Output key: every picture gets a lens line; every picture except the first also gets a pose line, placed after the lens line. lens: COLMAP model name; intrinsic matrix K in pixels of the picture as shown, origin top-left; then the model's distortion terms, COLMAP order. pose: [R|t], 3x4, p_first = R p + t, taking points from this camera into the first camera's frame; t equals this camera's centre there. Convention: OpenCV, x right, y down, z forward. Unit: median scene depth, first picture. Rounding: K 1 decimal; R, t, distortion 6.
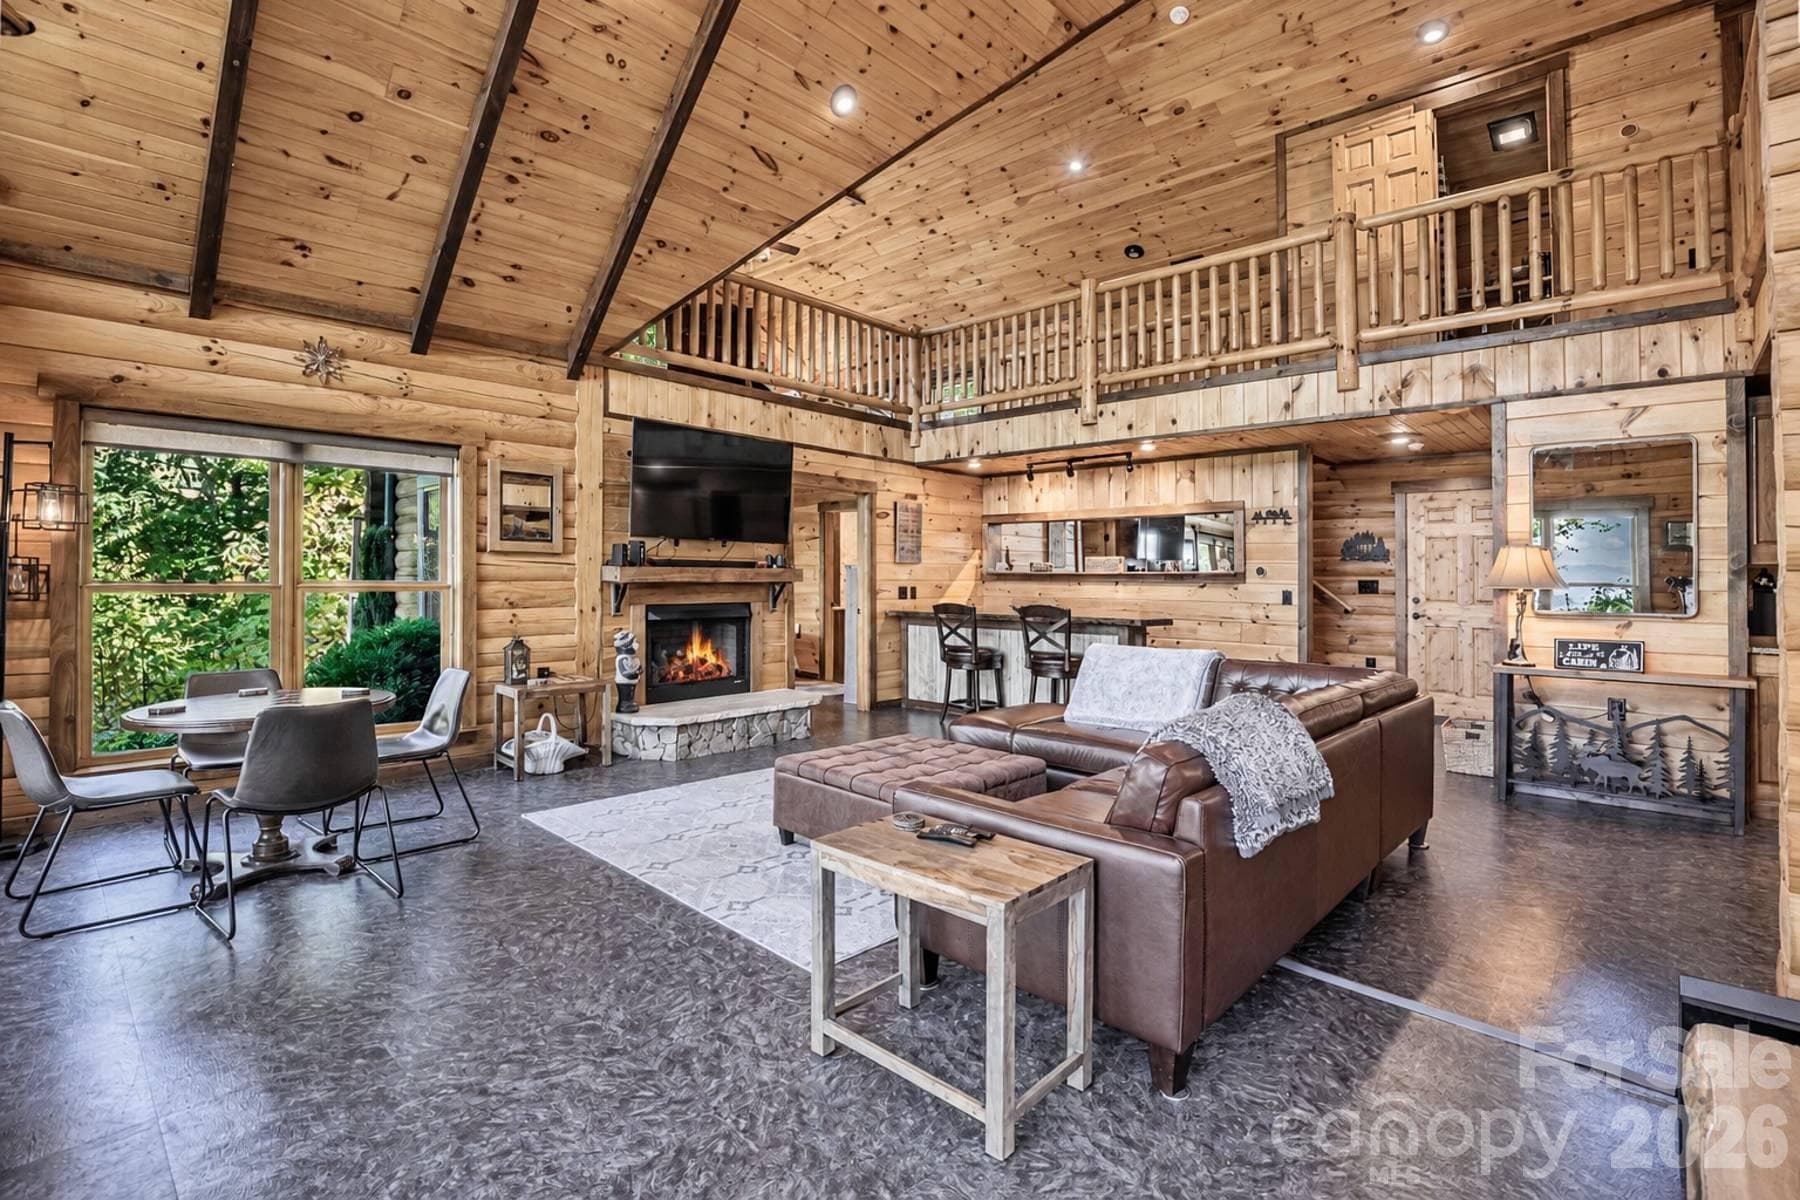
lens RADIAL K [[836.6, 0, 917.5], [0, 836.6, 589.5], [0, 0, 1]] dist [-0.031038, 0.003443]
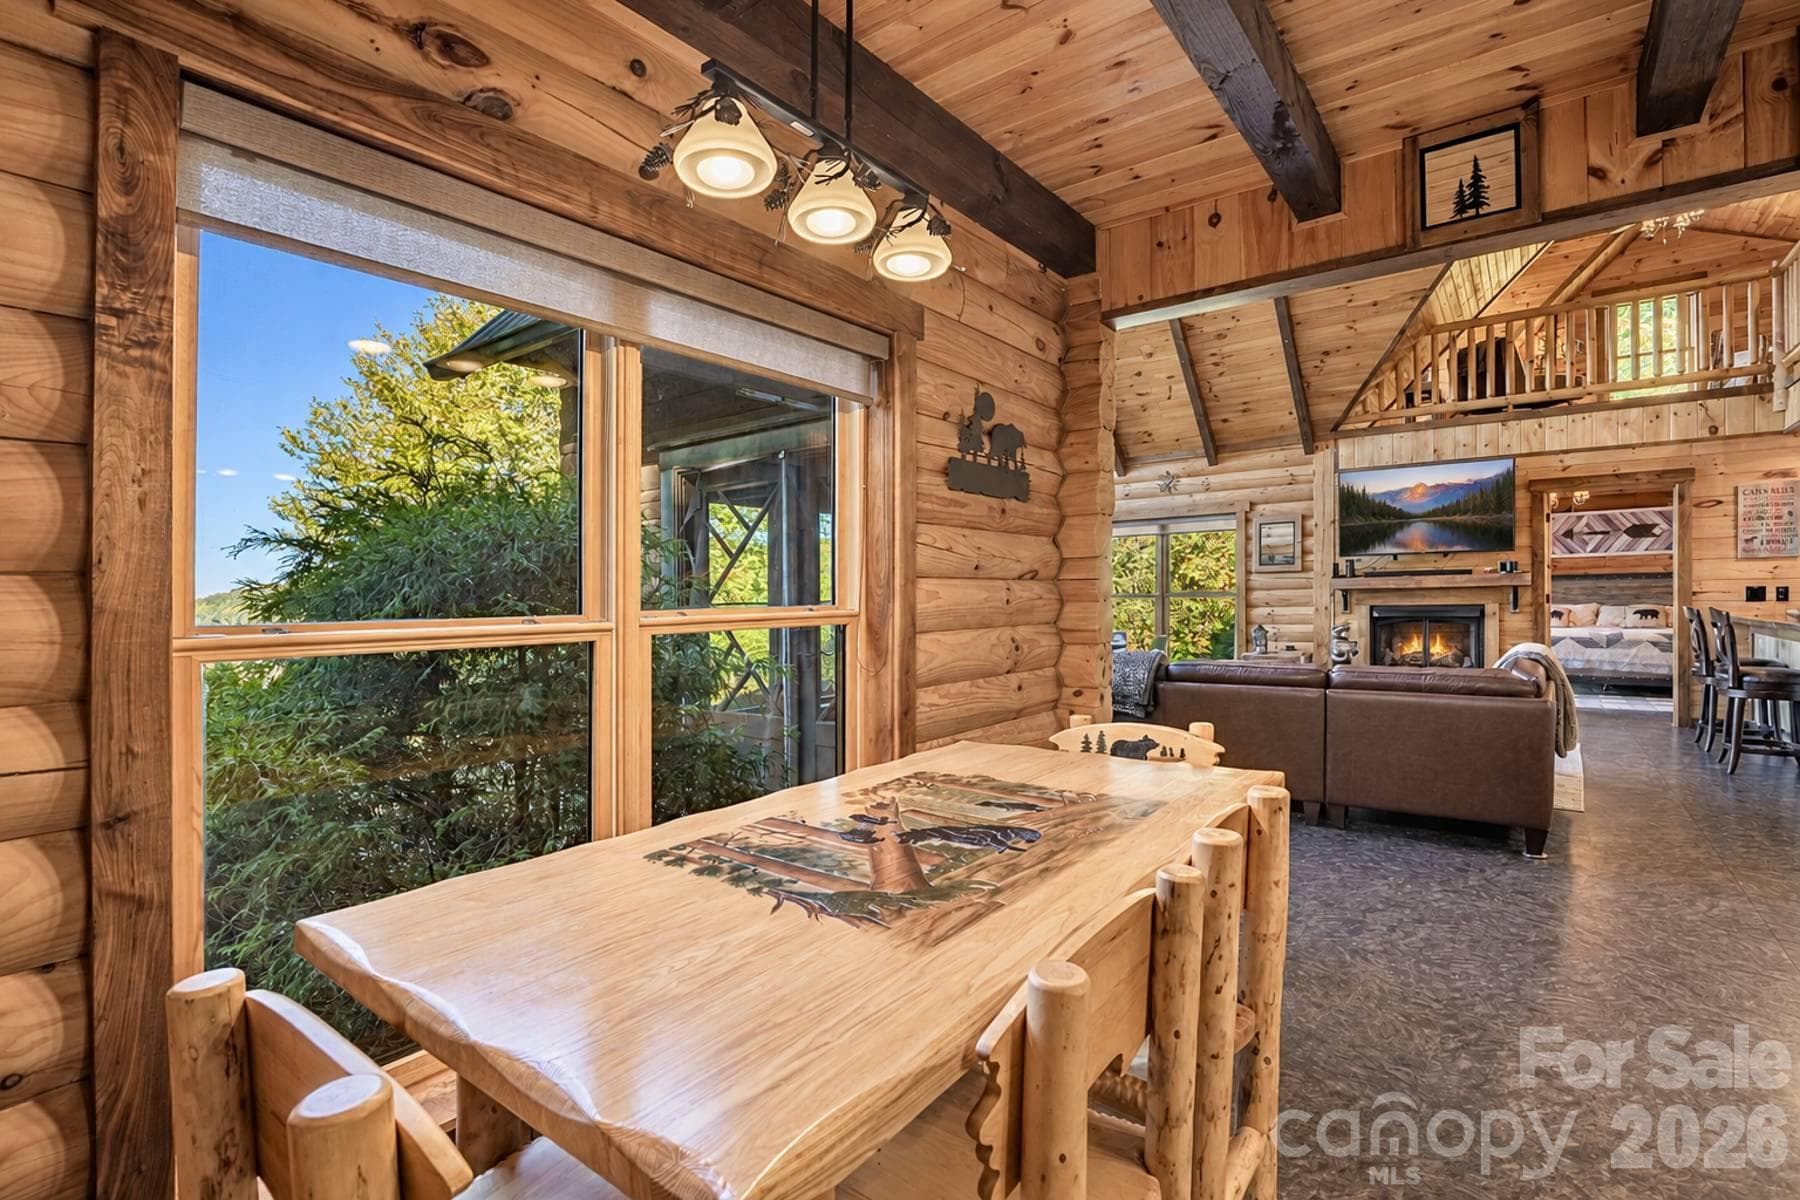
lens RADIAL K [[836.6, 0, 894.5], [0, 836.6, 607.1], [0, 0, 1]] dist [-0.031038, 0.003443]
pose [[0.085798, 0.004574, -0.996302, 0.821001], [0.009347, 0.999942, 0.005396, 0.005623], [0.996269, -0.009775, 0.085750, 0.101945]]
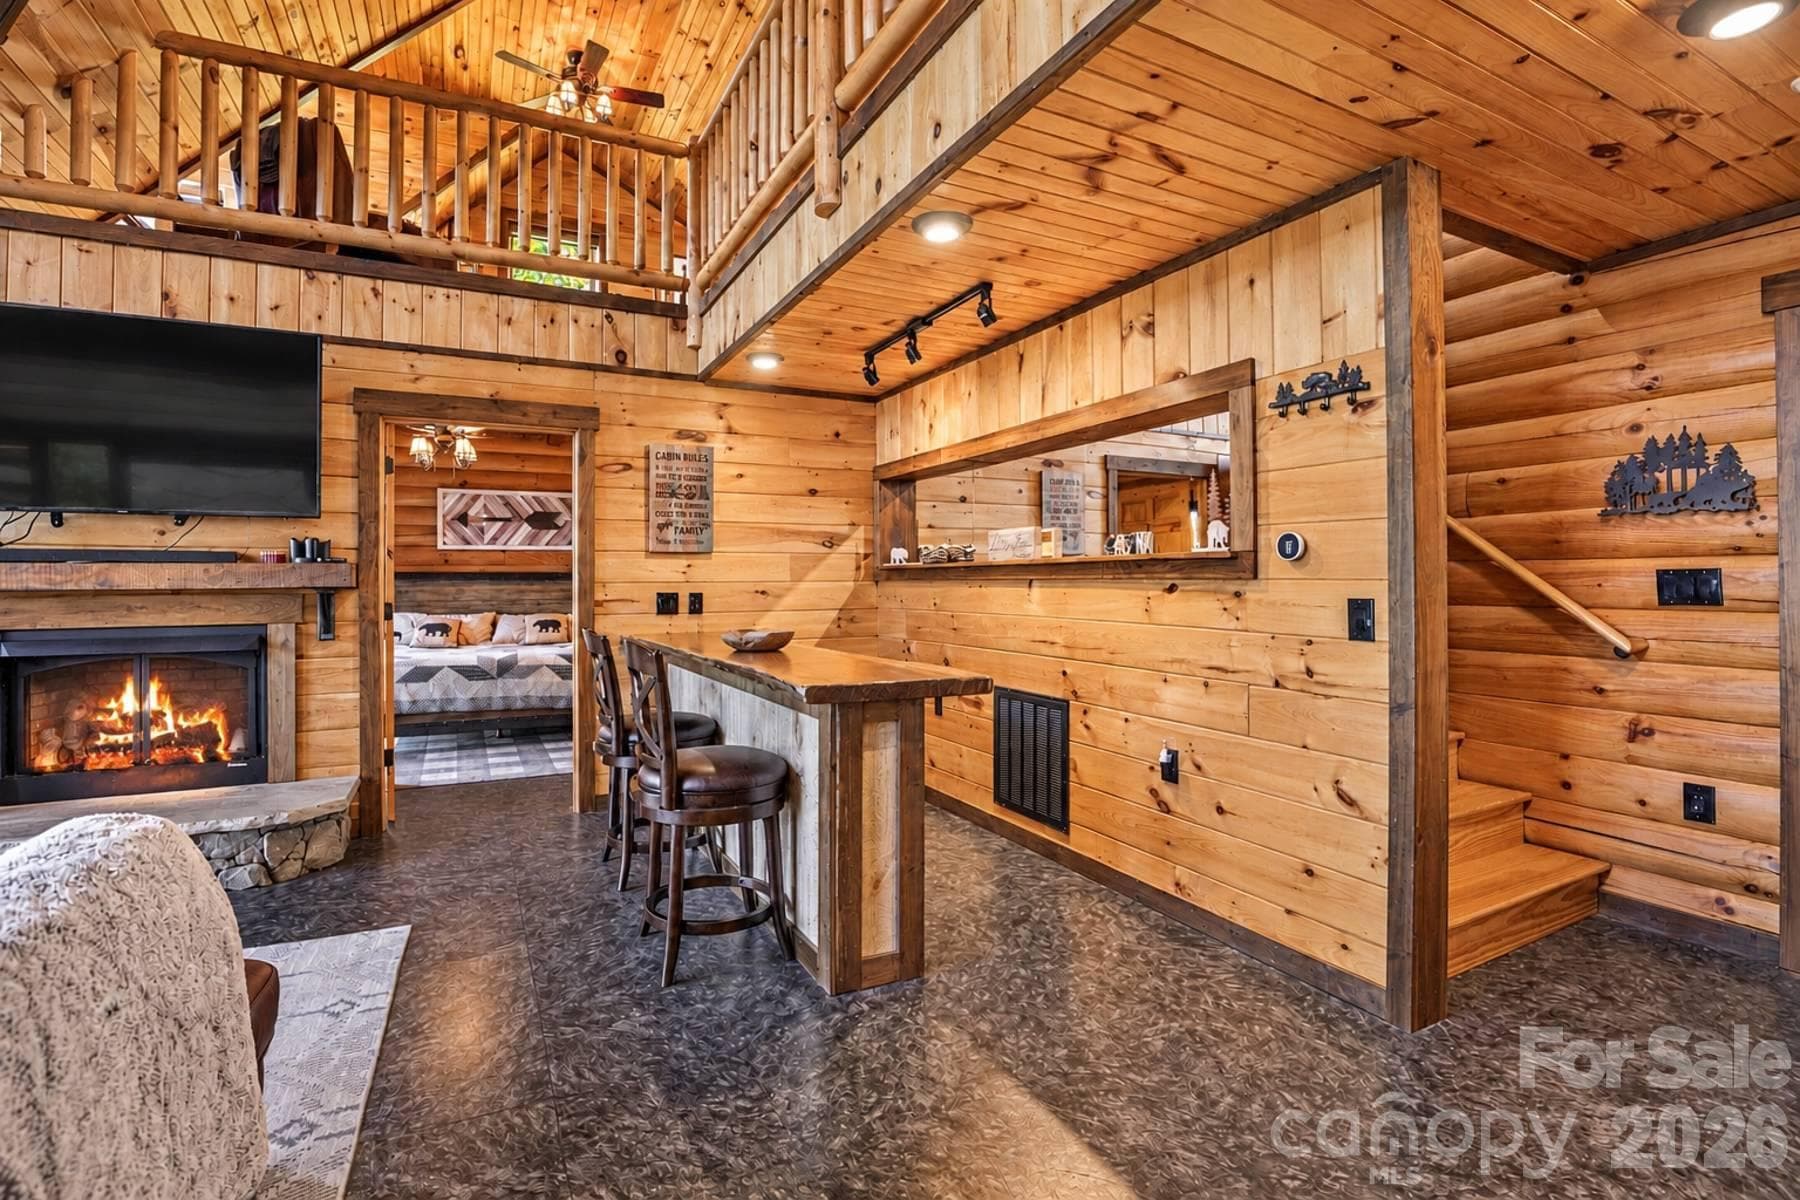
lens RADIAL K [[836.6, 0, 899.3], [0, 836.6, 591.3], [0, 0, 1]] dist [-0.031038, 0.003443]
pose [[0.937626, -0.006324, -0.347587, 0.381816], [0.006303, 0.999979, -0.001191, -0.003462], [0.347588, -0.001074, 0.937647, 0.608180]]
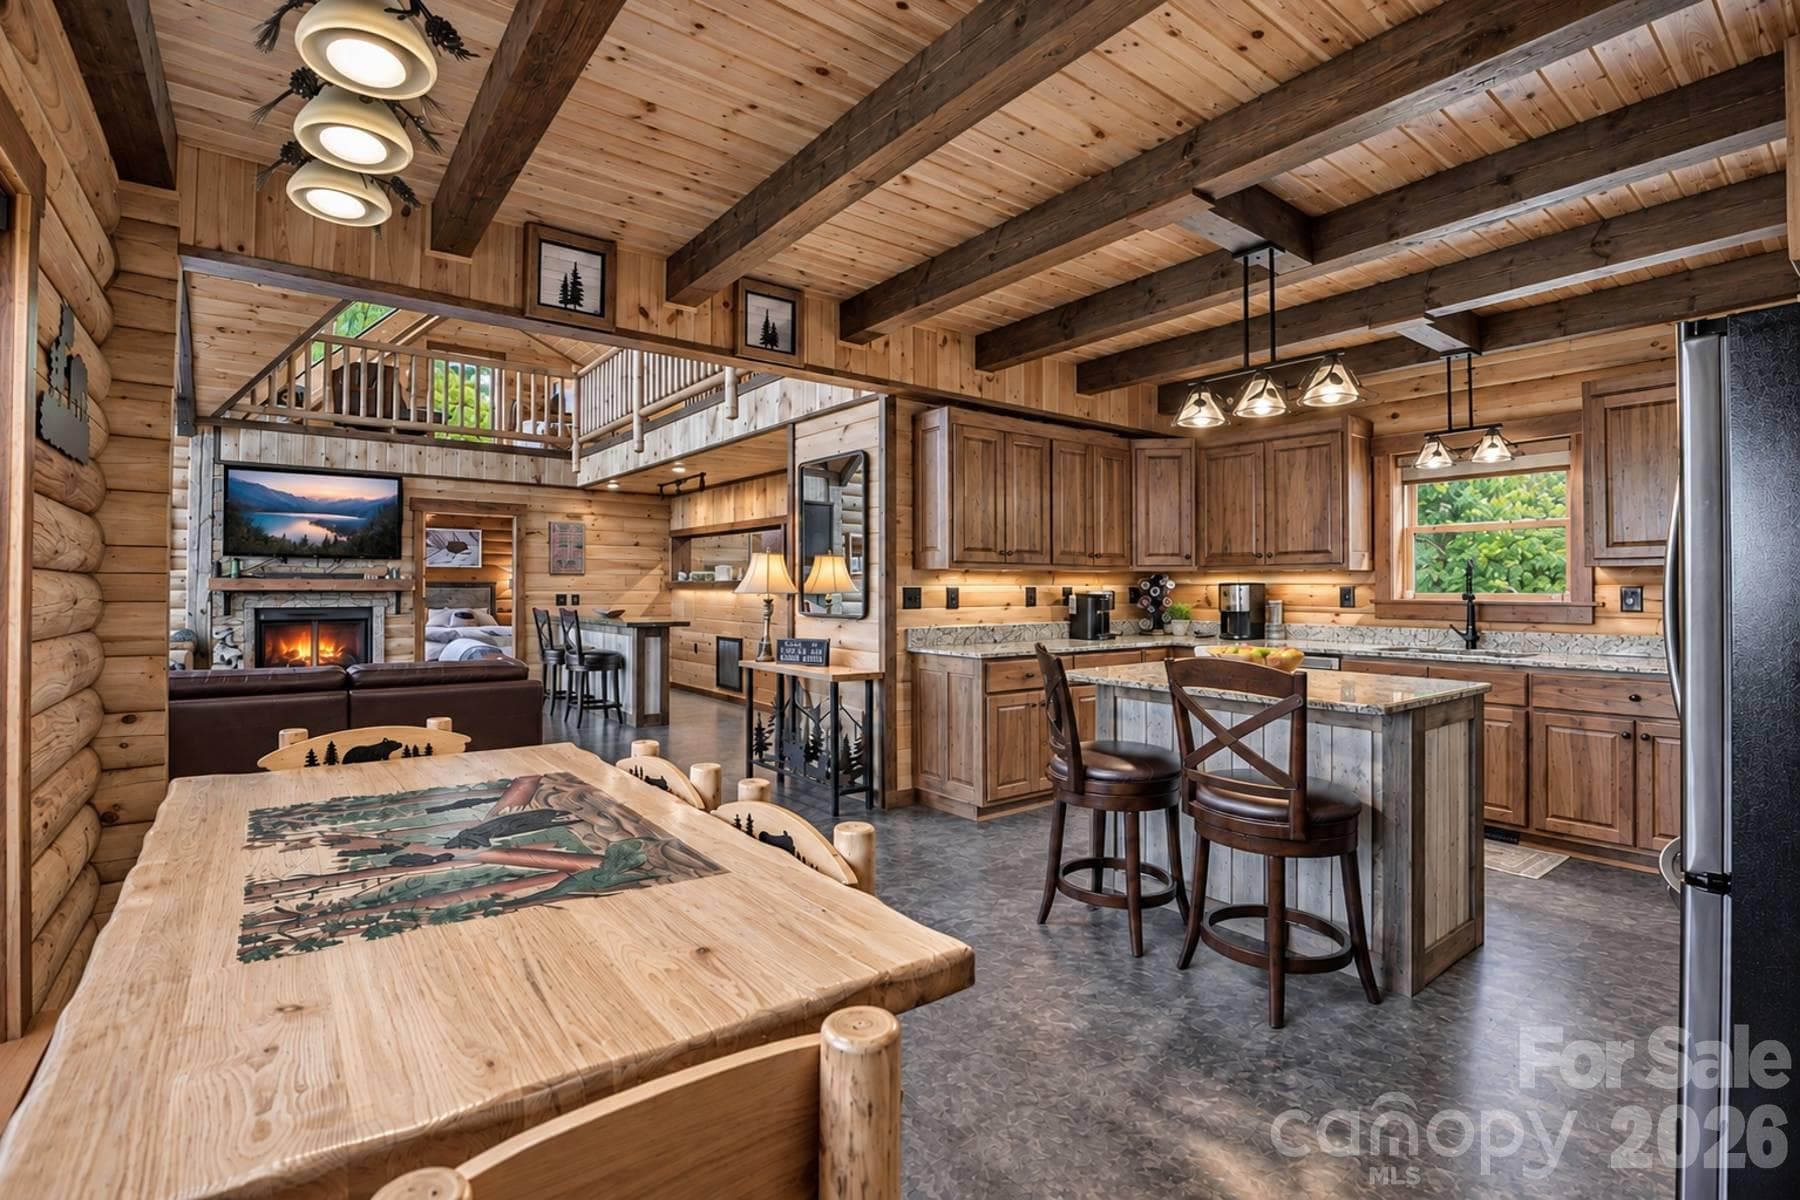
lens RADIAL K [[836.6, 0, 902.1], [0, 836.6, 583.3], [0, 0, 1]] dist [-0.031038, 0.003443]
pose [[0.985884, -0.006818, -0.167293, 0.743378], [0.003467, 0.999788, -0.020318, 0.007199], [0.167396, 0.019451, 0.985698, -0.061768]]
